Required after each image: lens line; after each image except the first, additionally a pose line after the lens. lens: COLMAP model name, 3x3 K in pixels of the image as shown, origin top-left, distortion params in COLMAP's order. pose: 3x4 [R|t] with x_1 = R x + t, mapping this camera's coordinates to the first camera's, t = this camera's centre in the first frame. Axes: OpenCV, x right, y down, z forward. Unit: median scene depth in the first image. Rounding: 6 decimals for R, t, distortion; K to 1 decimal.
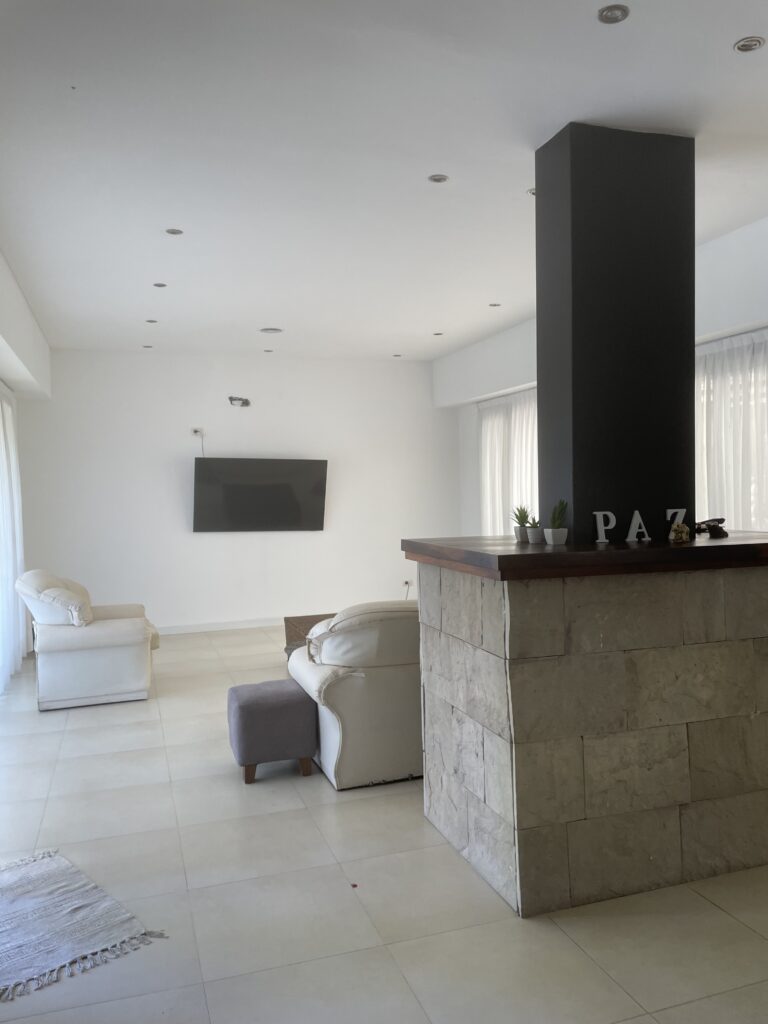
lens RADIAL K [[781.0, 0, 383.5], [0, 781.0, 505.5], [0, 0, 1]] dist [0.109369, -0.145021]
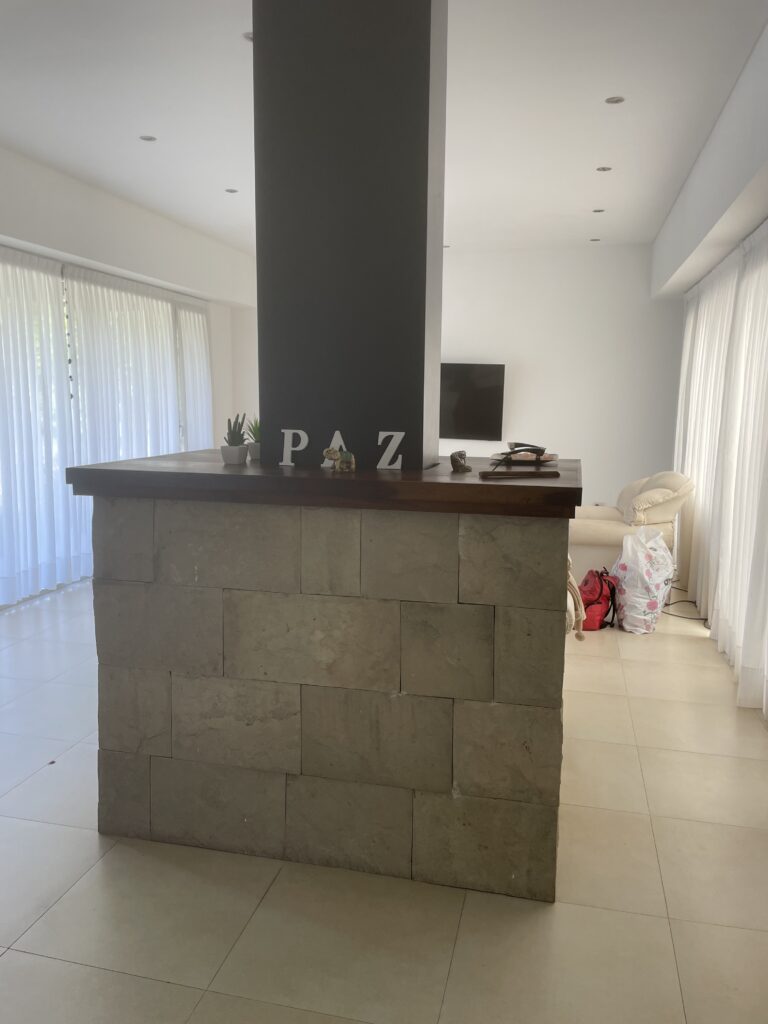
lens RADIAL K [[781.0, 0, 383.5], [0, 781.0, 505.5], [0, 0, 1]] dist [0.109369, -0.145021]
pose [[0.842638, 0.102483, -0.528638, 0.854215], [-0.038007, 0.990593, 0.131458, -0.026996], [0.537137, -0.090680, 0.838606, 0.353274]]
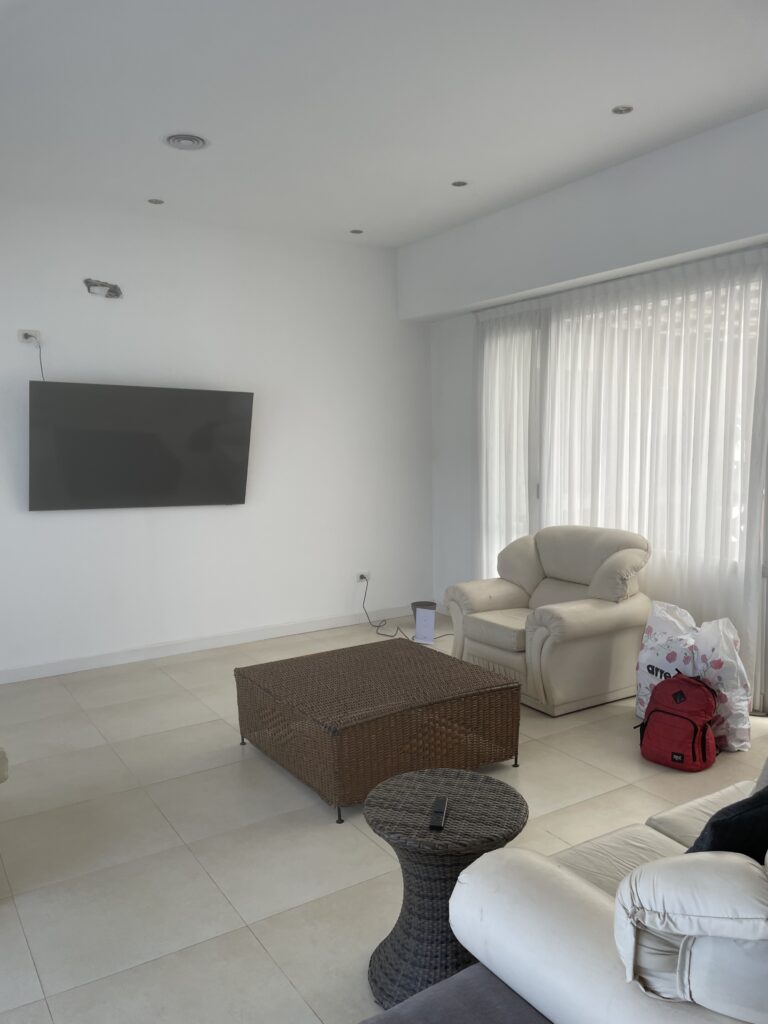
lens RADIAL K [[784.9, 0, 381.6], [0, 784.9, 523.6], [0, 0, 1]] dist [0.051731, -0.000831]
pose [[0.970060, -0.018473, 0.242160, -0.344771], [-0.001181, 0.996733, 0.080764, -0.011666], [-0.242861, -0.078632, 0.966869, 0.960377]]
